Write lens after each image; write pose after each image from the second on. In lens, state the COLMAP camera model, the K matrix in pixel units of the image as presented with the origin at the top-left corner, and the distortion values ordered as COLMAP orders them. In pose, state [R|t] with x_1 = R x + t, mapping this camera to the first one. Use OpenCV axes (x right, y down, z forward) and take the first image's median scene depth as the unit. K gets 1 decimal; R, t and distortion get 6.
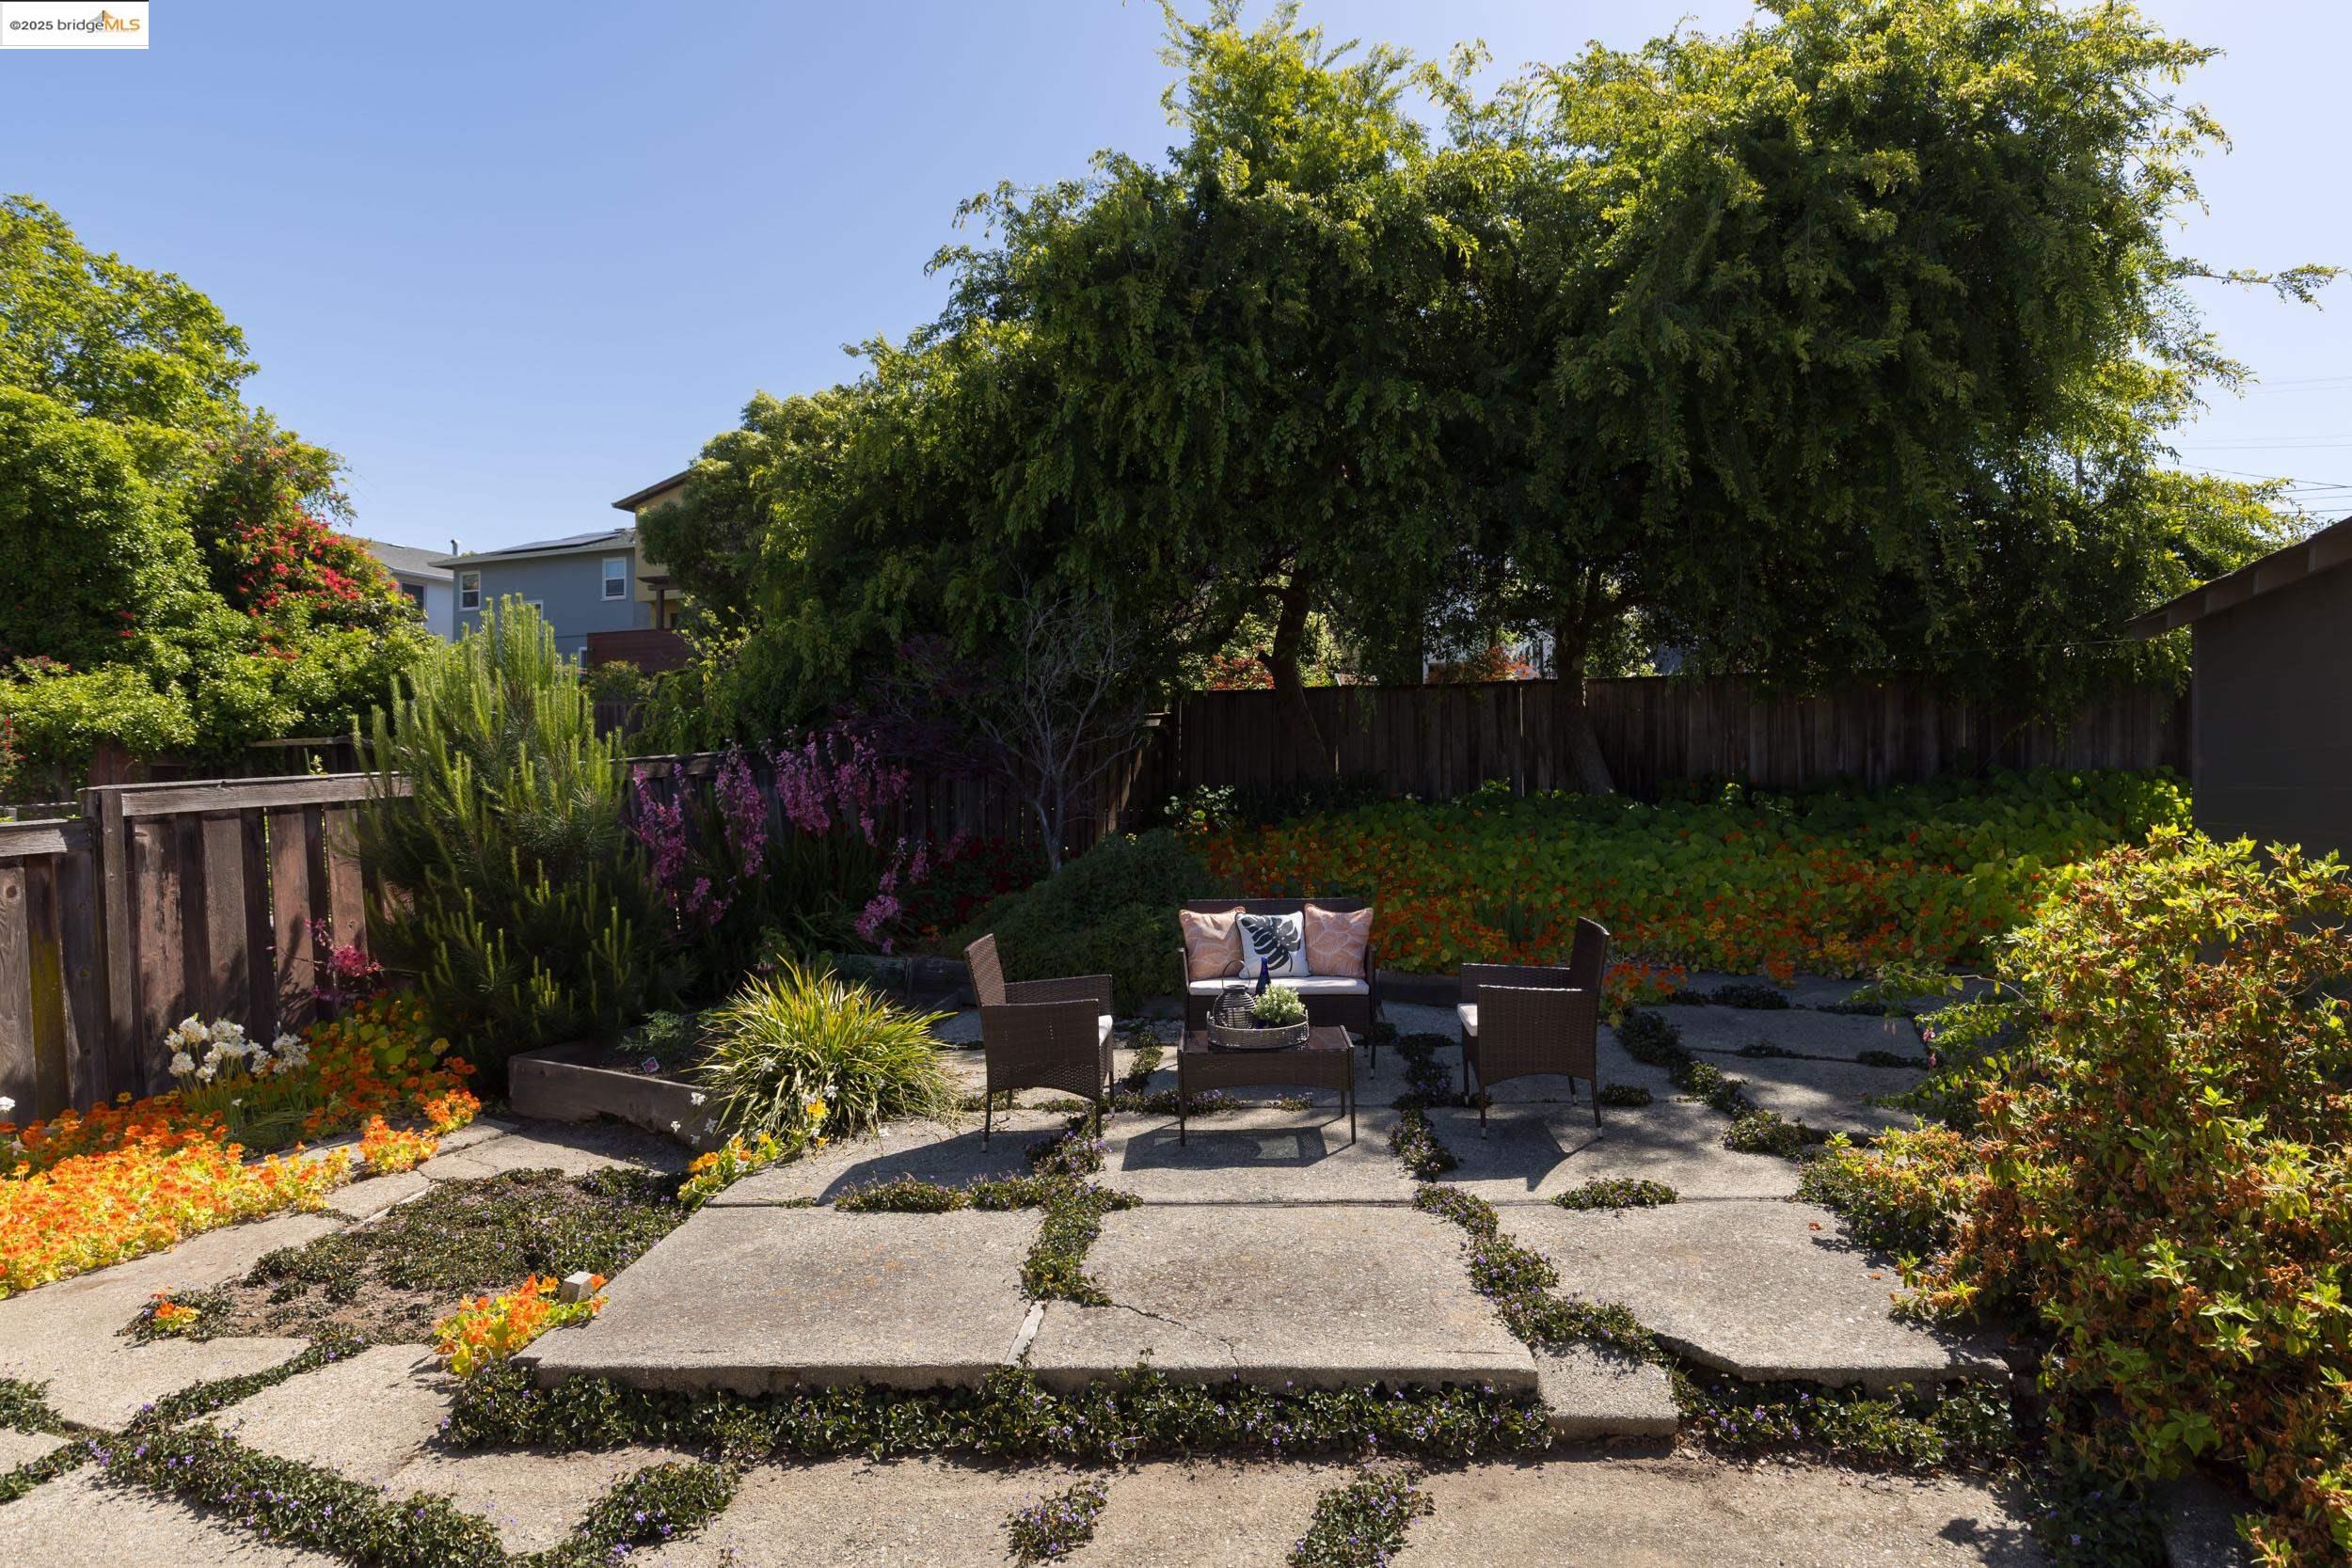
lens RADIAL K [[1307.2, 0, 1208.1], [0, 1307.2, 784.6], [0, 0, 1]] dist [0.005211, -0.002911]
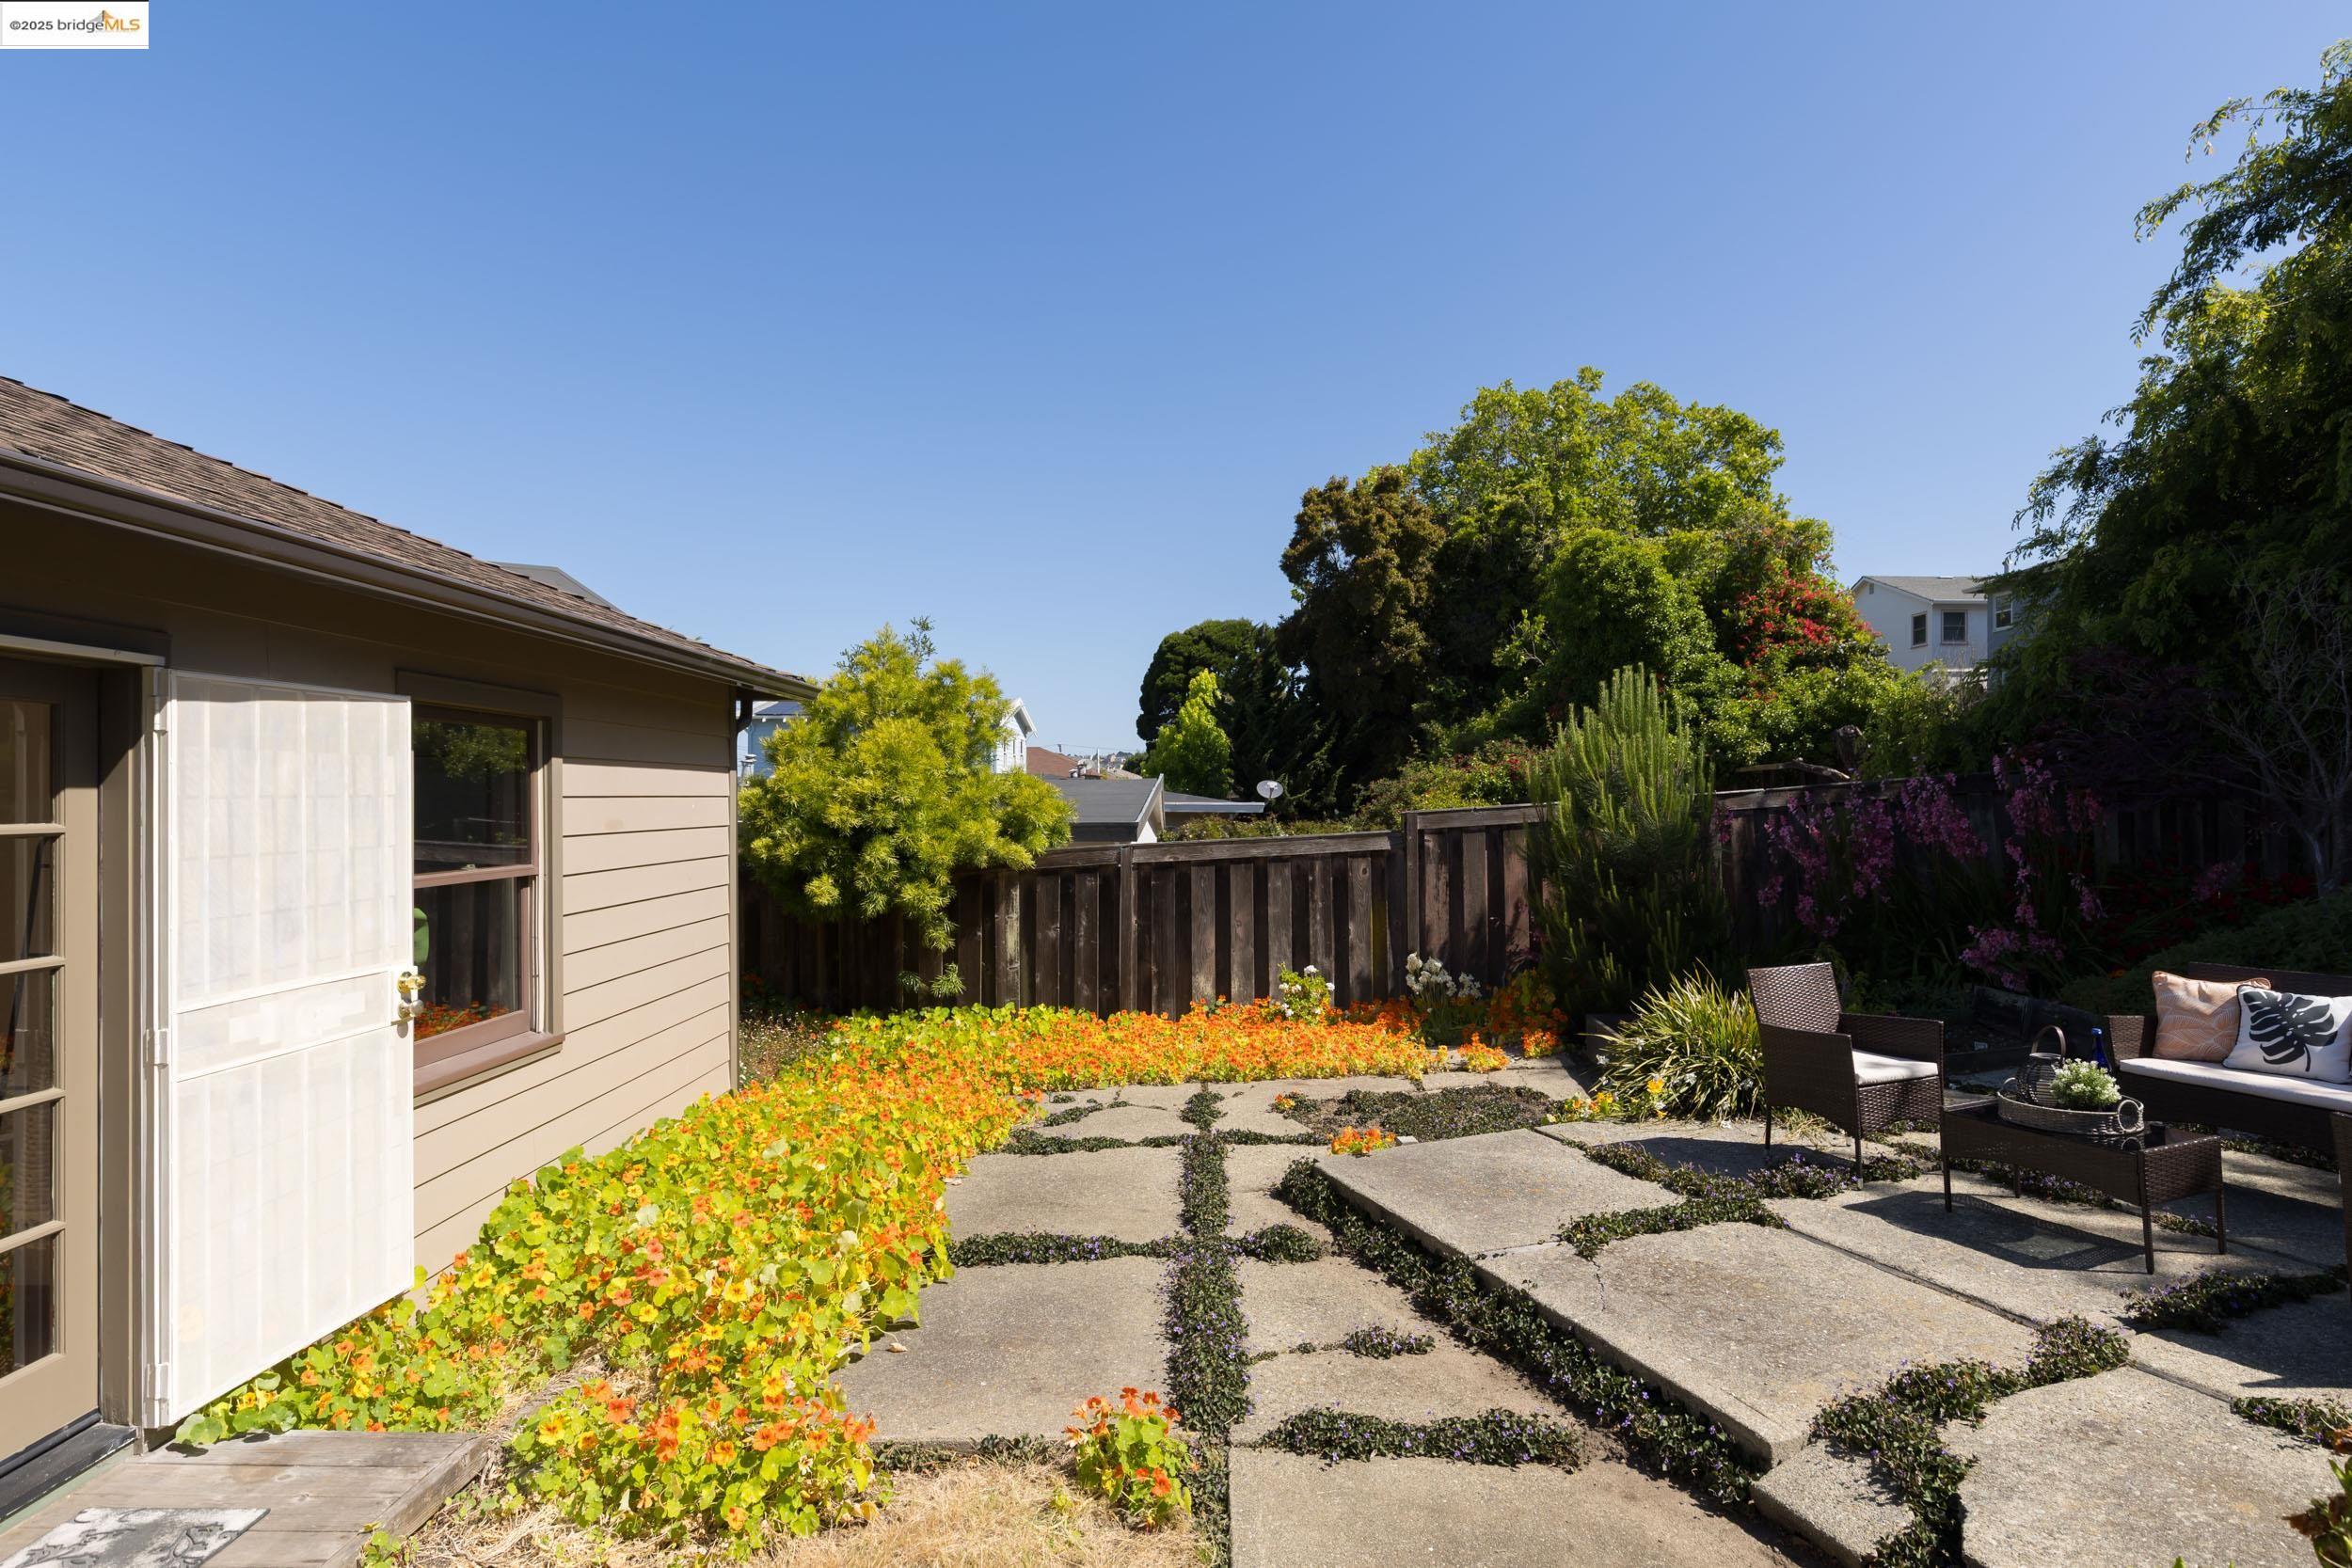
lens RADIAL K [[1236.3, 0, 1159.7], [0, 1236.3, 782.6], [0, 0, 1]] dist [0.005832, -0.001605]
pose [[0.366892, -0.011716, -0.930190, 0.184583], [0.002405, 0.999929, -0.011646, -0.006265], [0.930260, 0.002036, 0.366894, 0.046745]]
